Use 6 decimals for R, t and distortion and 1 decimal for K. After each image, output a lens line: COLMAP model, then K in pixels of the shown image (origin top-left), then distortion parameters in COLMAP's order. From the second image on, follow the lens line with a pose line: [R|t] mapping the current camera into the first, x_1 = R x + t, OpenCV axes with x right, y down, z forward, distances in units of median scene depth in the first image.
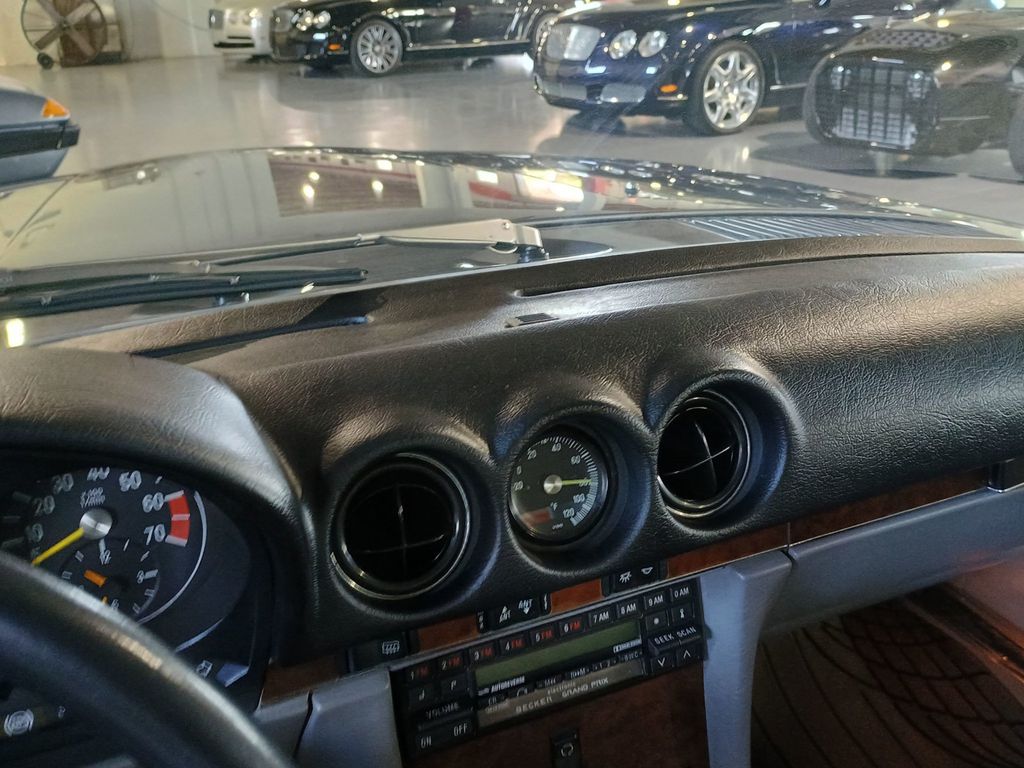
lens RADIAL K [[881.0, 0, 528.7], [0, 881.0, 399.0], [0, 0, 1]] dist [0.049804, -0.073007]
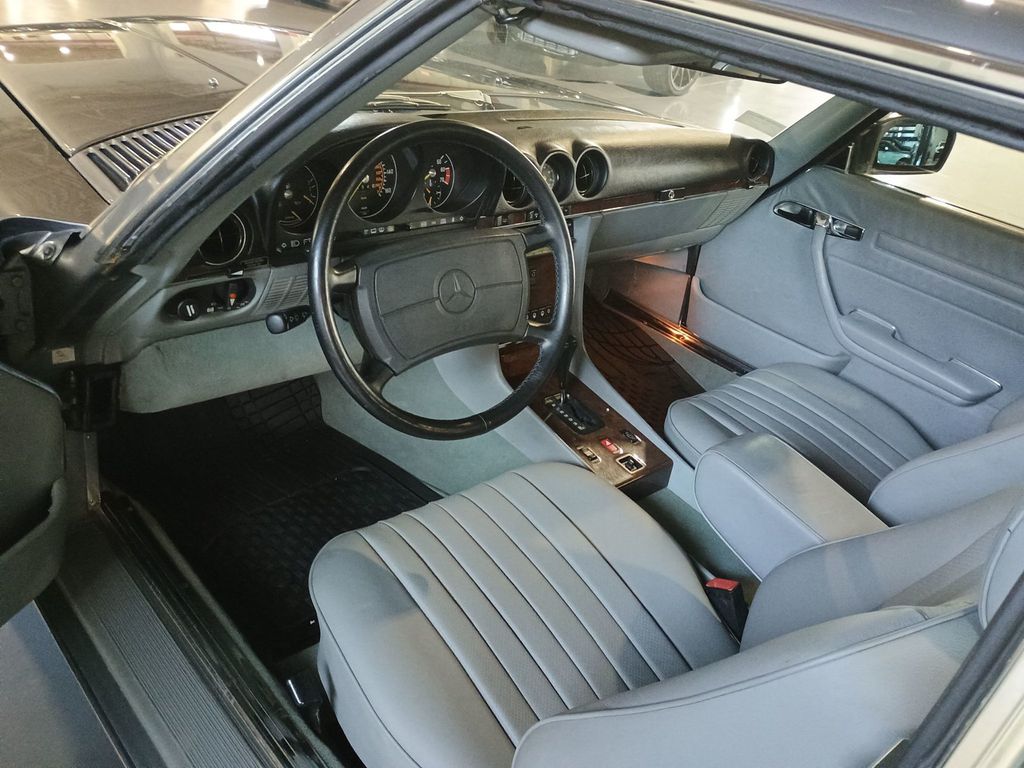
lens RADIAL K [[881.0, 0, 508.6], [0, 881.0, 395.8], [0, 0, 1]] dist [0.049804, -0.073007]
pose [[0.935184, -0.023203, 0.353400, -0.092301], [-0.020620, 0.992591, 0.119737, 0.037215], [-0.353560, -0.119264, 0.927778, -0.153215]]
